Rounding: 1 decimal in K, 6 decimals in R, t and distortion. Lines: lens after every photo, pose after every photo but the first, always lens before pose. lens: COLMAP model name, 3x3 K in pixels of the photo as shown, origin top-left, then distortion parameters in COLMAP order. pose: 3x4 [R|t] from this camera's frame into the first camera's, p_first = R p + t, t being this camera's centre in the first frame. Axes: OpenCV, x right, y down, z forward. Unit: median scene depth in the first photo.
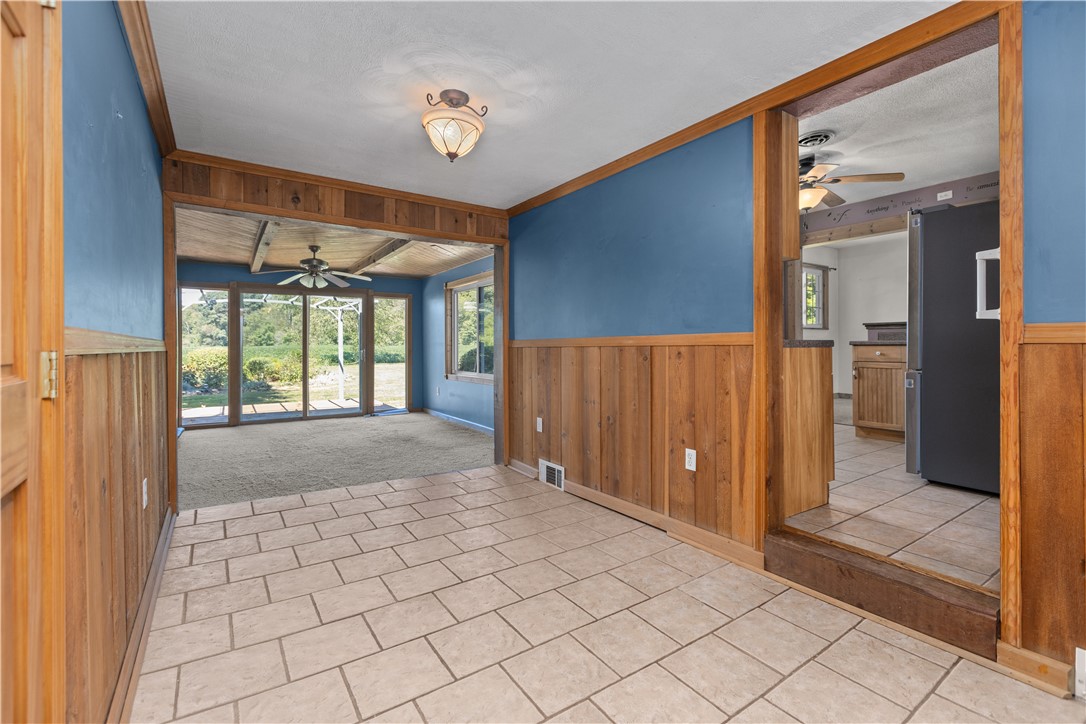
lens RADIAL K [[488.3, 0, 549.1], [0, 488.3, 342.8], [0, 0, 1]] dist [-0.003006, 0.000023]
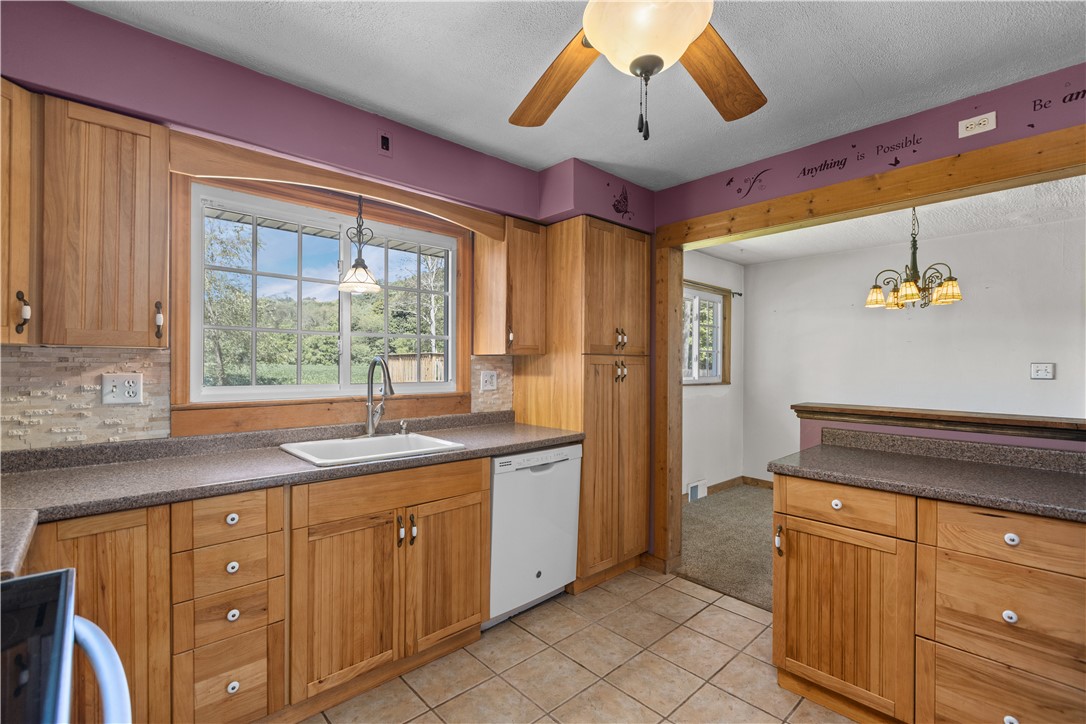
lens RADIAL K [[488.3, 0, 542.3], [0, 488.3, 365.2], [0, 0, 1]] dist [-0.003006, 0.000023]
pose [[0.989666, 0.011911, 0.142900, 0.371603], [-0.012316, 0.999922, 0.001951, -0.086087], [-0.142865, -0.003691, 0.989735, 0.626673]]
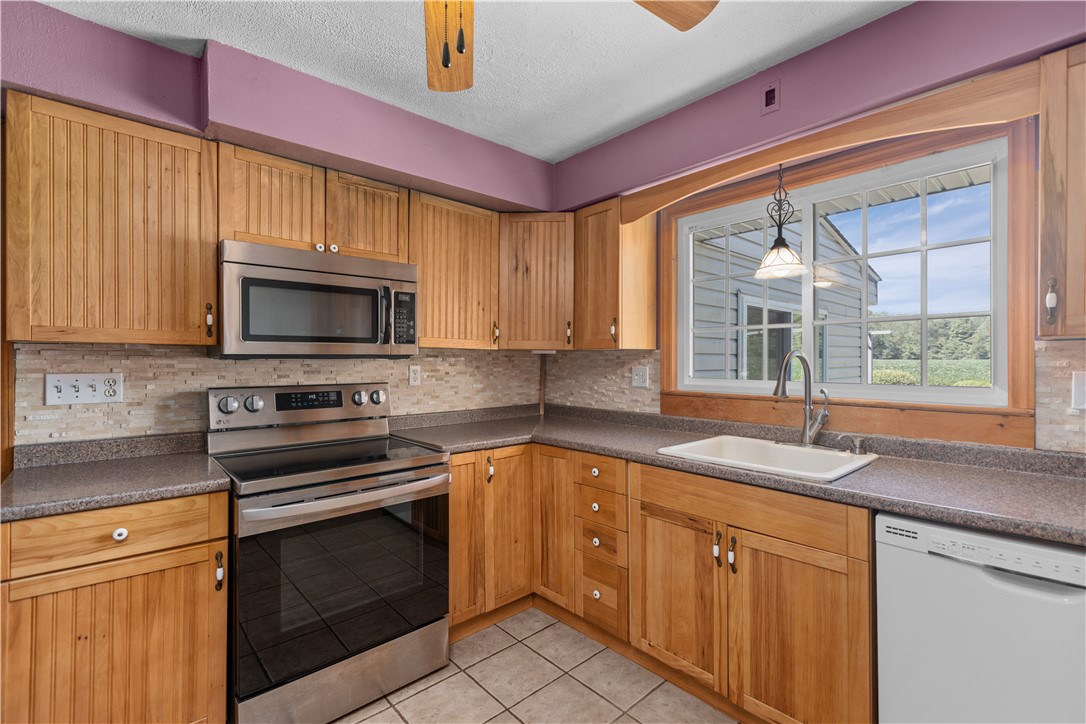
lens RADIAL K [[488.3, 0, 550.3], [0, 488.3, 361.9], [0, 0, 1]] dist [-0.003006, 0.000023]
pose [[0.126313, 0.010239, -0.991938, 0.662009], [0.002649, 0.999940, 0.010659, -0.086648], [0.991987, -0.003974, 0.126278, 0.887292]]
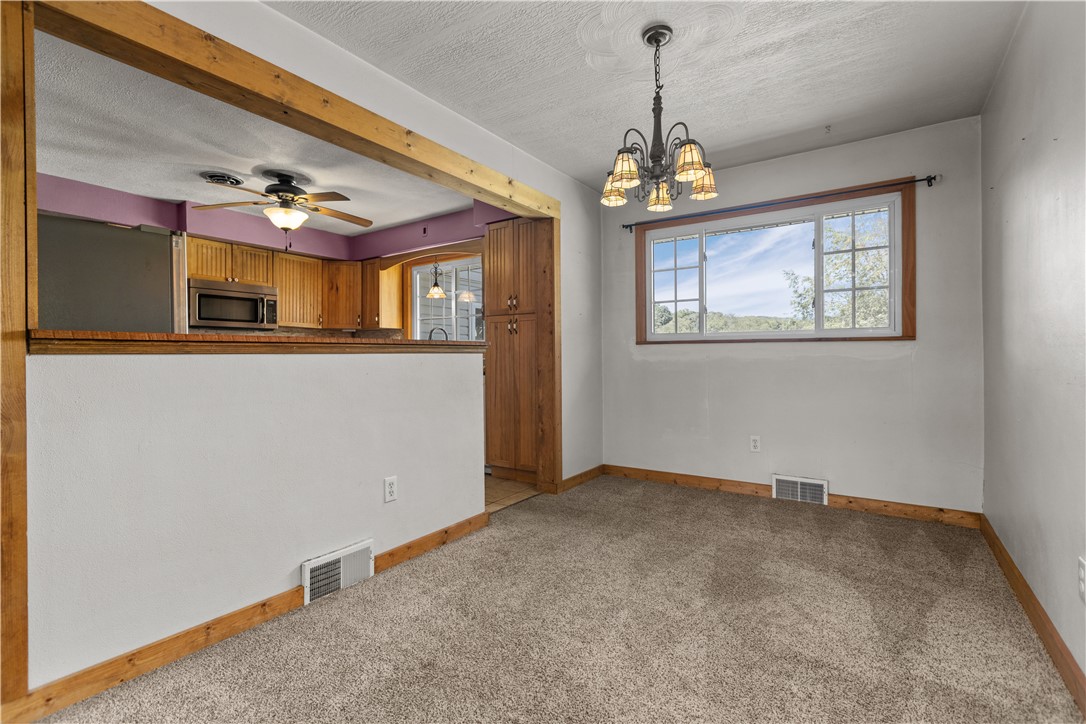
lens RADIAL K [[488.3, 0, 549.0], [0, 488.3, 360.5], [0, 0, 1]] dist [-0.003006, 0.000023]
pose [[0.363698, 0.010101, -0.931462, 1.369847], [0.005966, 0.999895, 0.013172, -0.029966], [0.931498, -0.010348, 0.363600, 0.980910]]
